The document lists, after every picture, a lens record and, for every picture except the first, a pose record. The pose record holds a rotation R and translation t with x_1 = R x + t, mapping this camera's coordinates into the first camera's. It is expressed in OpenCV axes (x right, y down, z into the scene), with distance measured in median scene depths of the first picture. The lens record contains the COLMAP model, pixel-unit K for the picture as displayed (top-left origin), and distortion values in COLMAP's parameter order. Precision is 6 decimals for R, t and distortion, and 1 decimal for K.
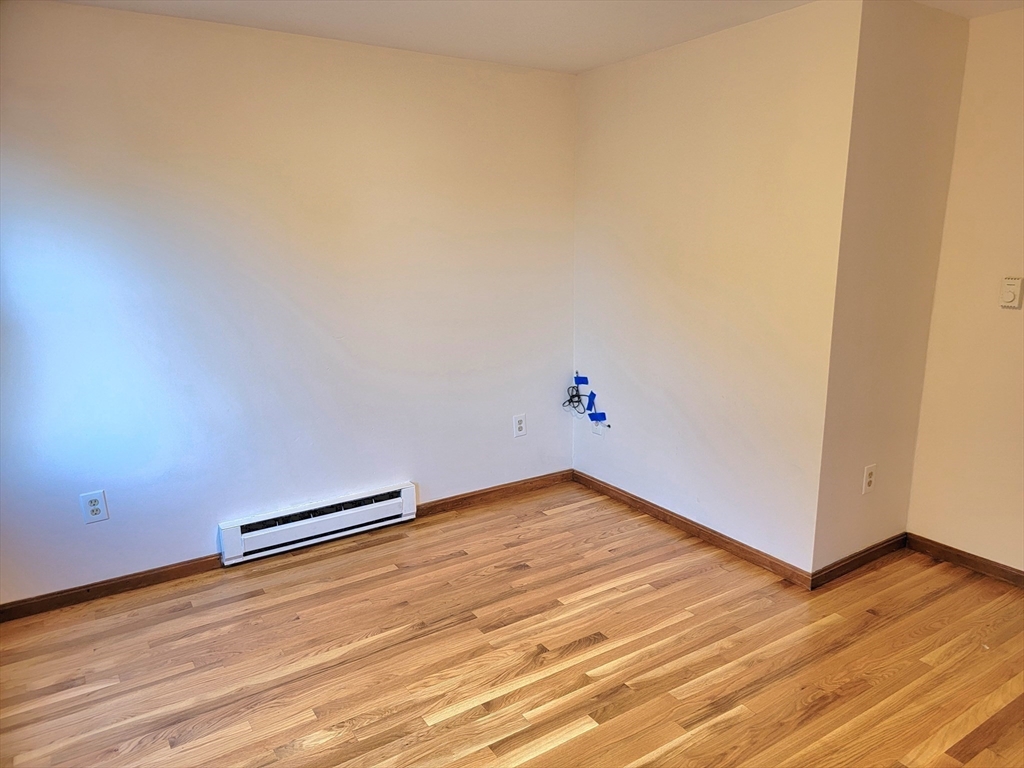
lens RADIAL K [[694.9, 0, 525.1], [0, 694.9, 387.3], [0, 0, 1]] dist [0.002098, -0.002629]
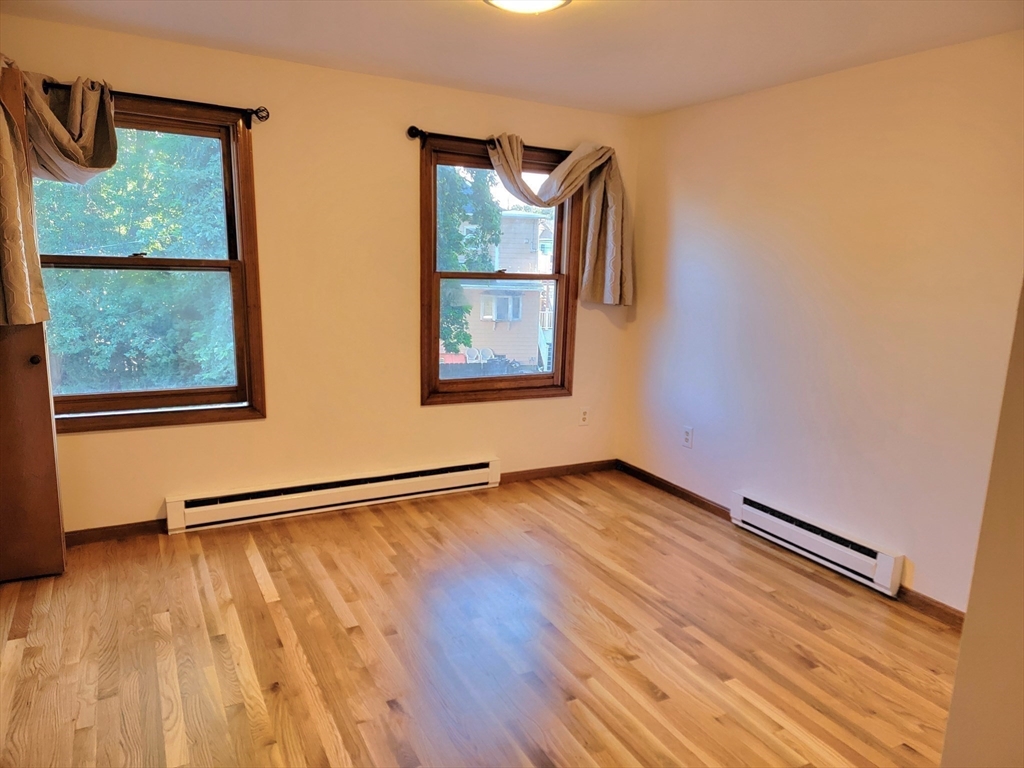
lens RADIAL K [[694.9, 0, 525.1], [0, 694.9, 387.3], [0, 0, 1]] dist [0.002098, -0.002629]
pose [[-0.080339, 0.199718, -0.976554, 0.862376], [-0.244260, 0.945905, 0.213545, -0.165876], [0.966376, 0.255689, -0.027210, 0.688977]]
